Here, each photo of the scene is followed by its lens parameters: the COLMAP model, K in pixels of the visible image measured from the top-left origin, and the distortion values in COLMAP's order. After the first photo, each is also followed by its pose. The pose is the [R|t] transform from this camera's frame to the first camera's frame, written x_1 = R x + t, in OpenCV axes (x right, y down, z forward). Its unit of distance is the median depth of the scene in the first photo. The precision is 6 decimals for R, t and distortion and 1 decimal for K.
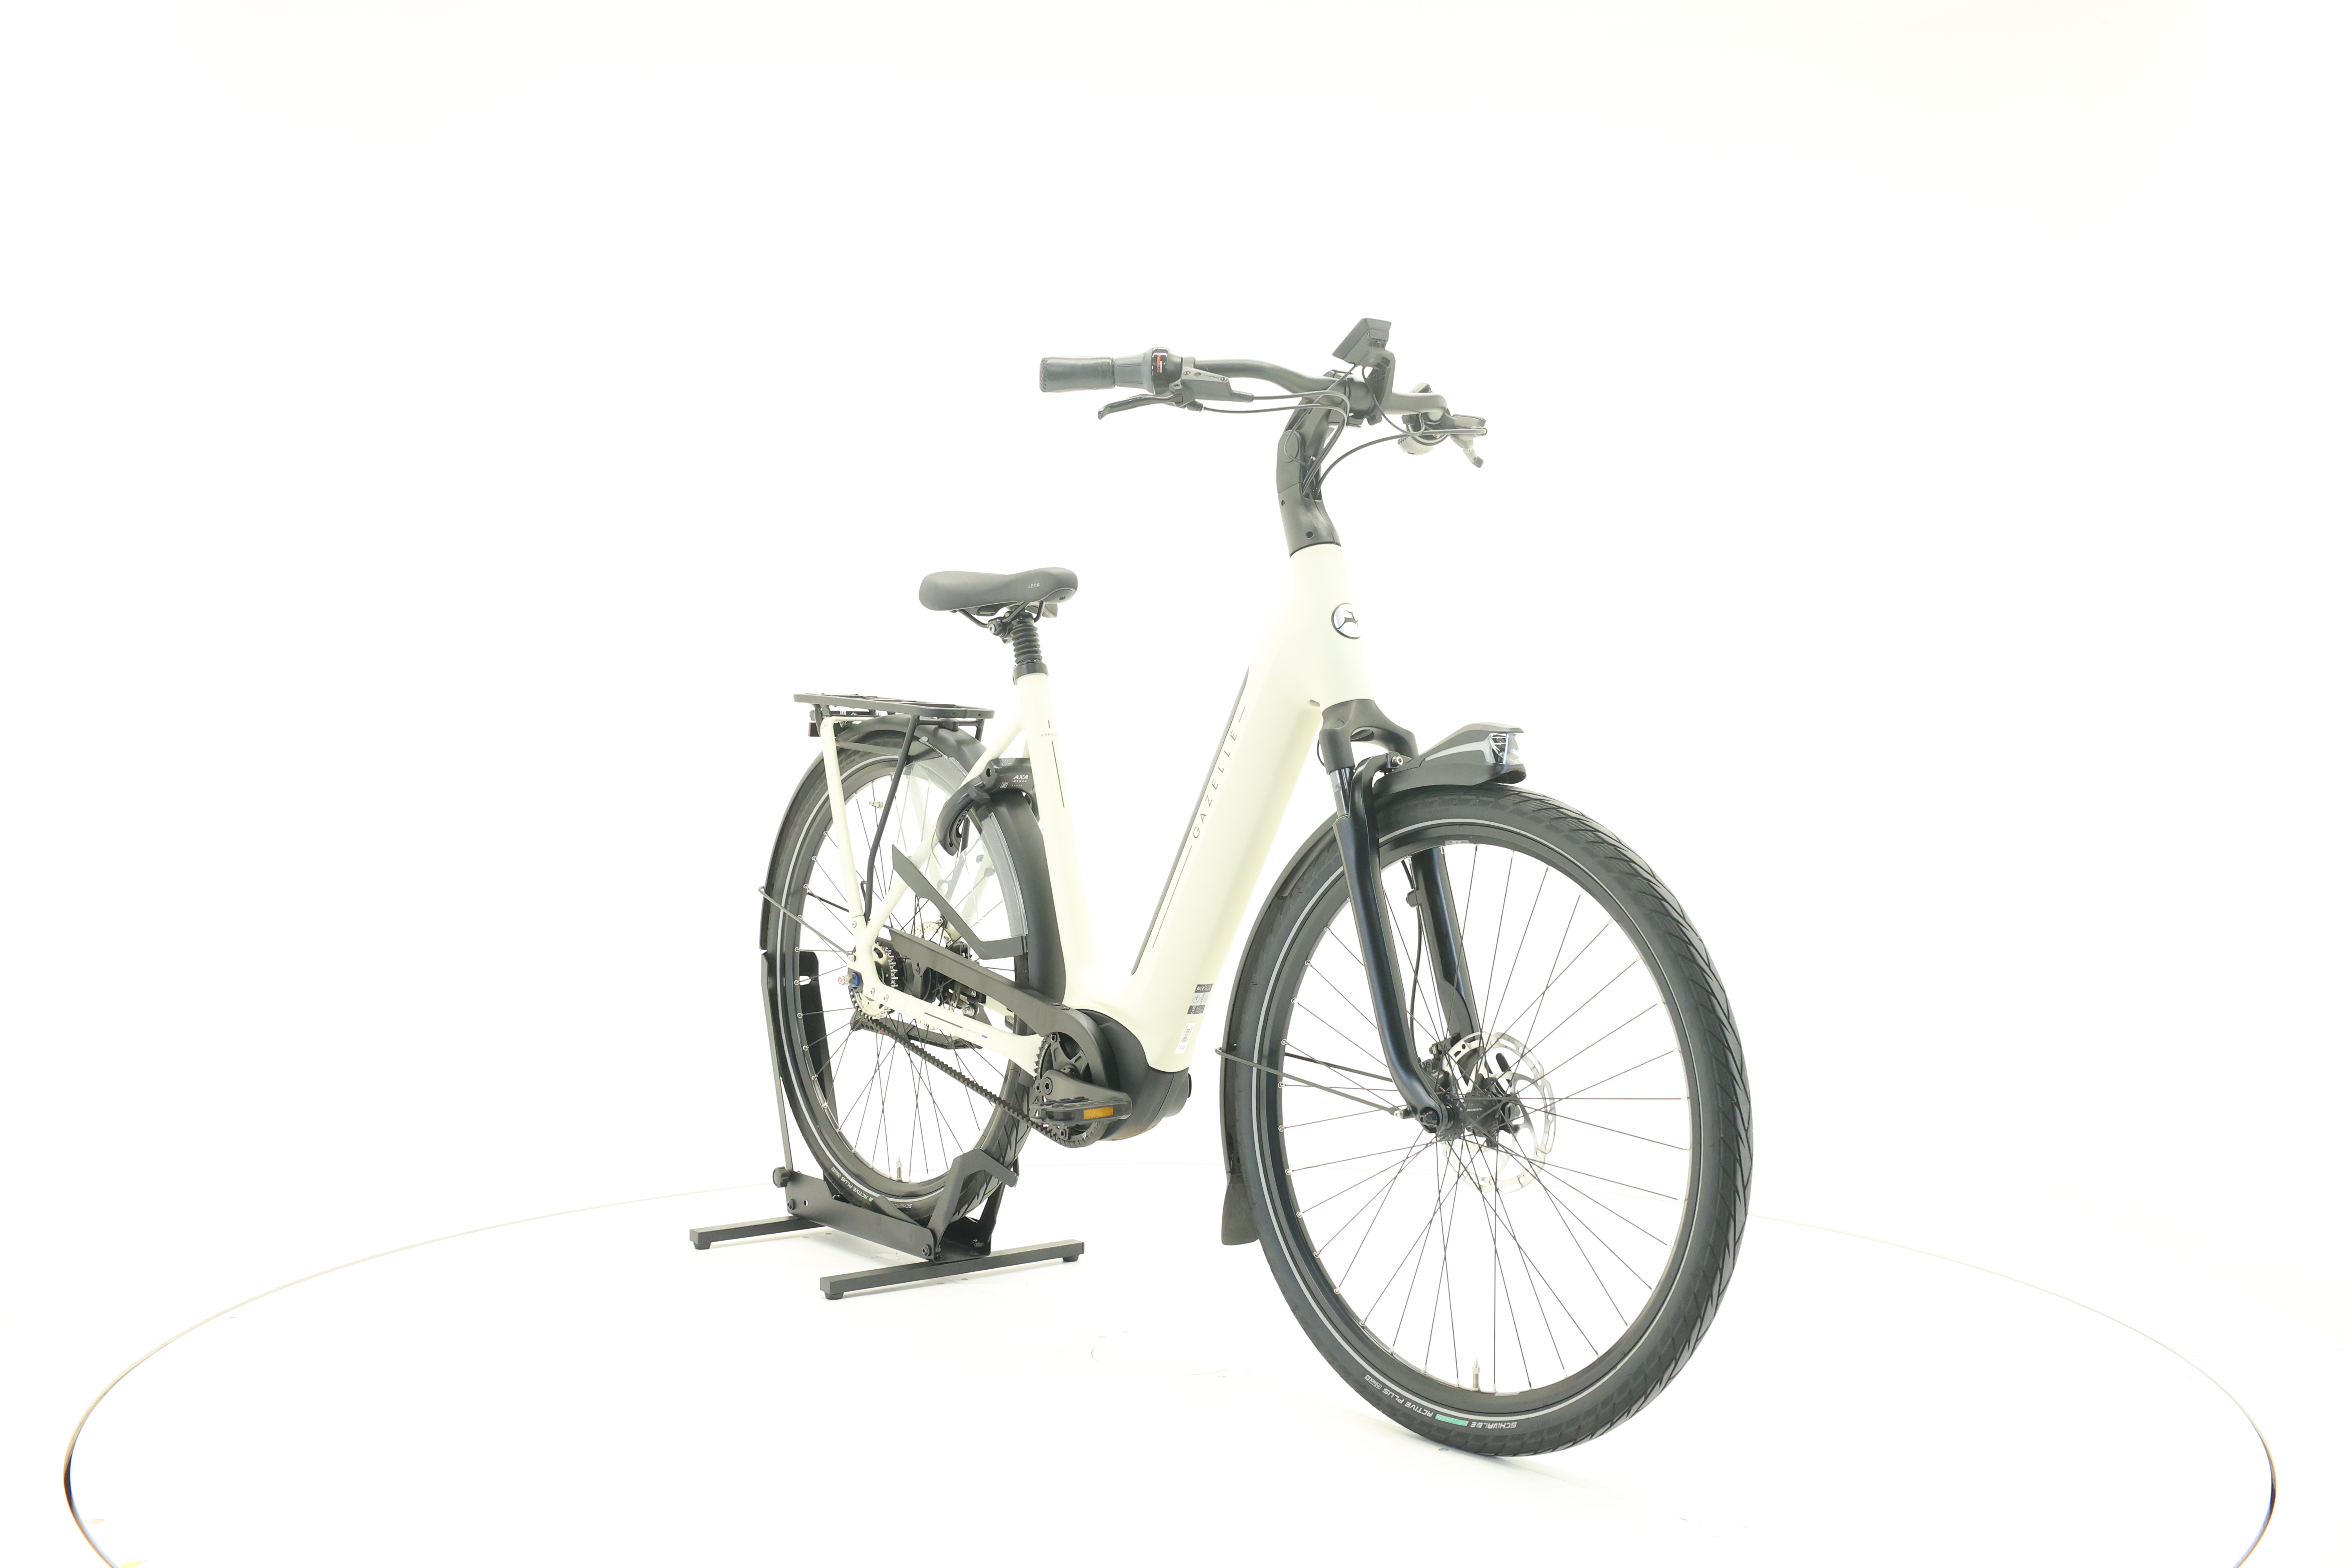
lens RADIAL K [[2384.1, 0, 1176.0], [0, 2384.1, 784.0], [0, 0, 1]] dist [-0.009601, 0.006640]
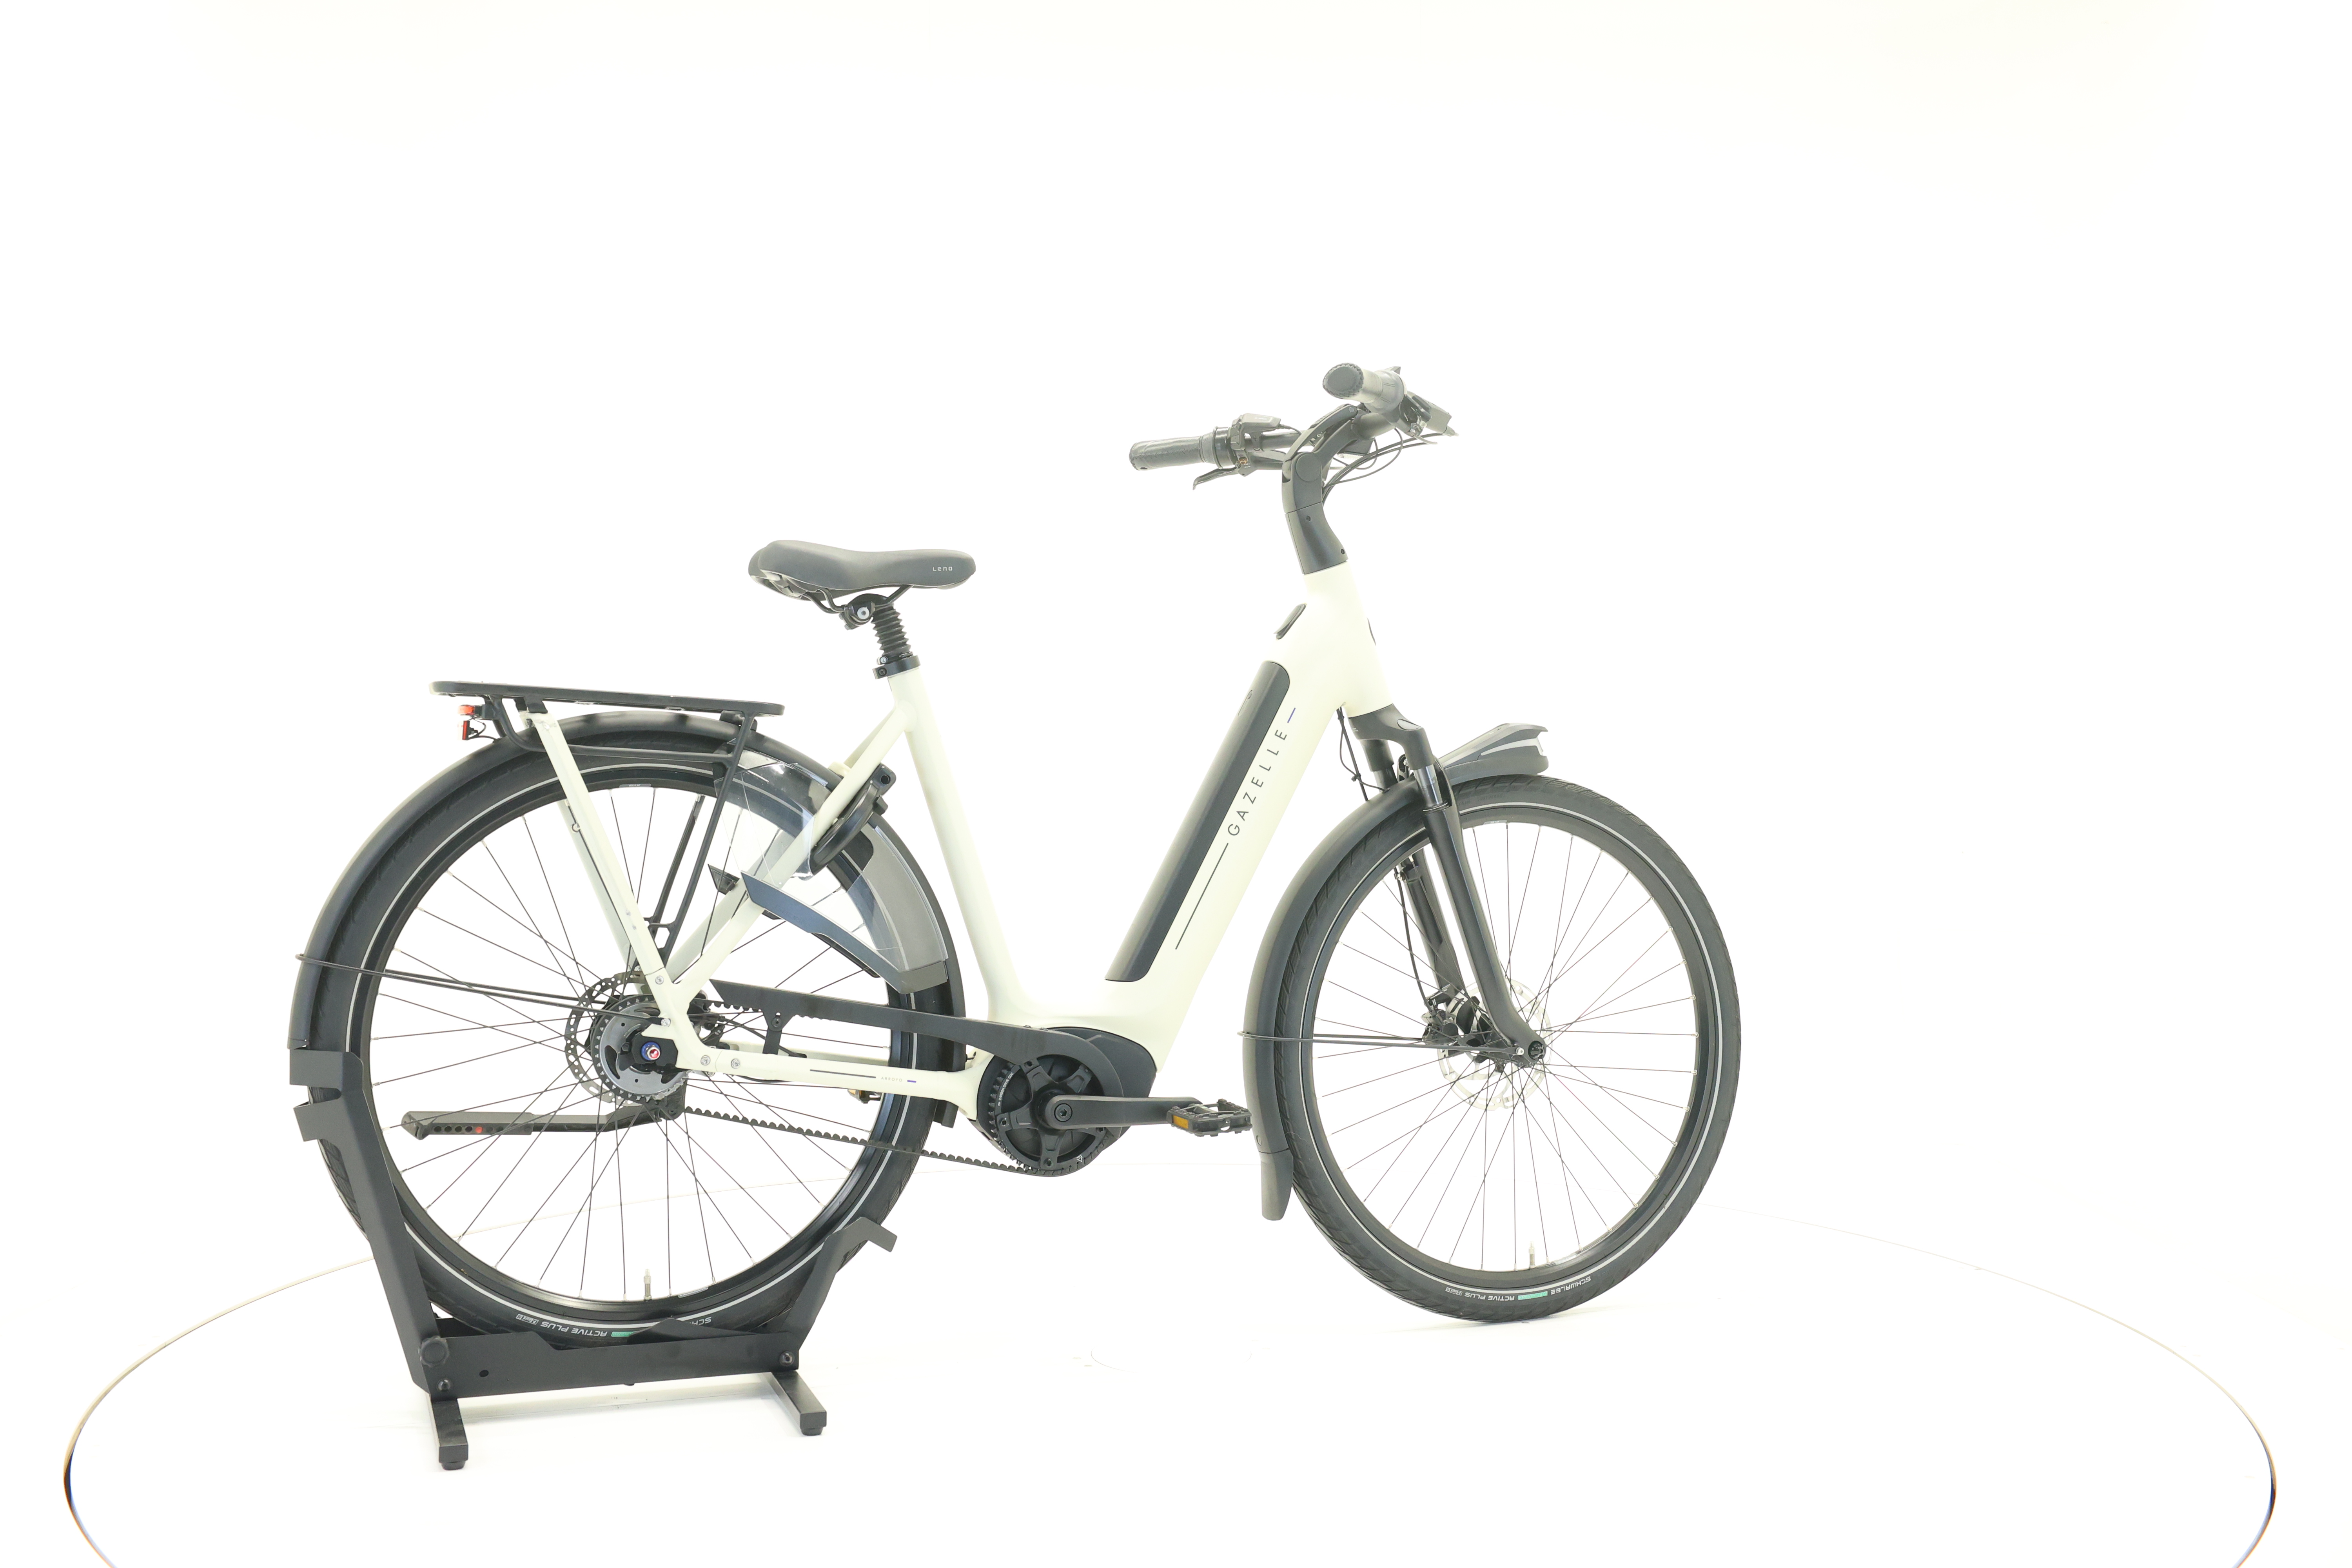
lens RADIAL K [[2384.1, 0, 1176.0], [0, 2384.1, 784.0], [0, 0, 1]] dist [-0.009601, 0.006640]
pose [[0.313272, -0.024860, 0.949338, -1.014936], [0.022505, 0.999571, 0.018749, -0.019967], [-0.949397, 0.015491, 0.313697, 0.730485]]
